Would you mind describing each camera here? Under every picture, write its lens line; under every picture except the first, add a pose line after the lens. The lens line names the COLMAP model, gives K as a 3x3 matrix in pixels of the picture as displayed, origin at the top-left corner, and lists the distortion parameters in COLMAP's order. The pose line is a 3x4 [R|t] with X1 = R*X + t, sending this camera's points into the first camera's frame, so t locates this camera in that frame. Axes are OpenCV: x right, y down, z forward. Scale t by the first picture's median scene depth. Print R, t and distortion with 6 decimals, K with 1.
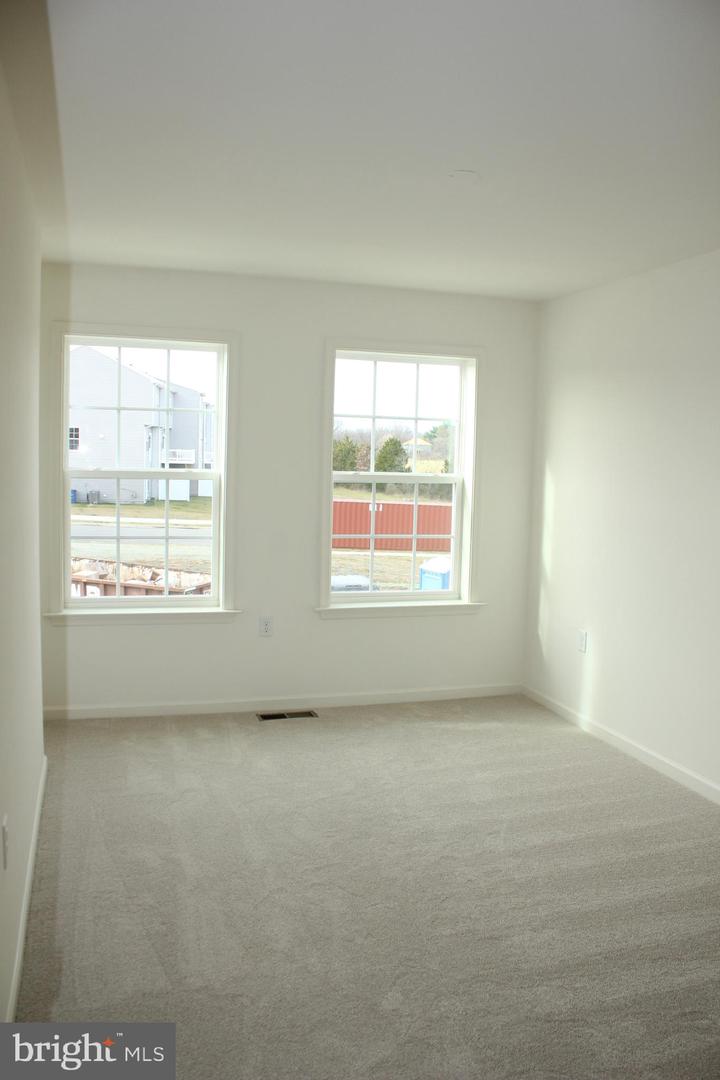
lens RADIAL K [[728.3, 0, 359.9], [0, 728.3, 510.2], [0, 0, 1]] dist [-0.132469, -0.000750]
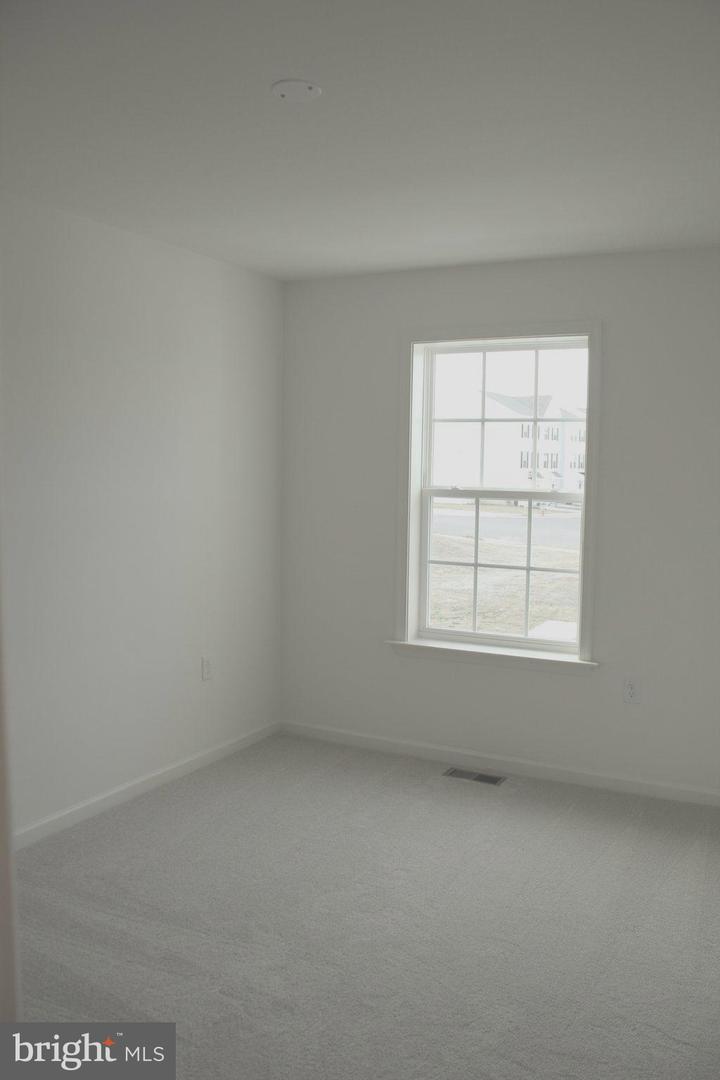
lens RADIAL K [[893.9, 0, 360.0], [0, 893.9, 540.0], [0, 0, 1]] dist [-0.128912, 0.080334]
pose [[0.734175, 0.040782, -0.677734, 0.497249], [-0.044900, 0.998926, 0.011471, 0.001558], [0.677474, 0.022009, 0.735218, 0.138720]]
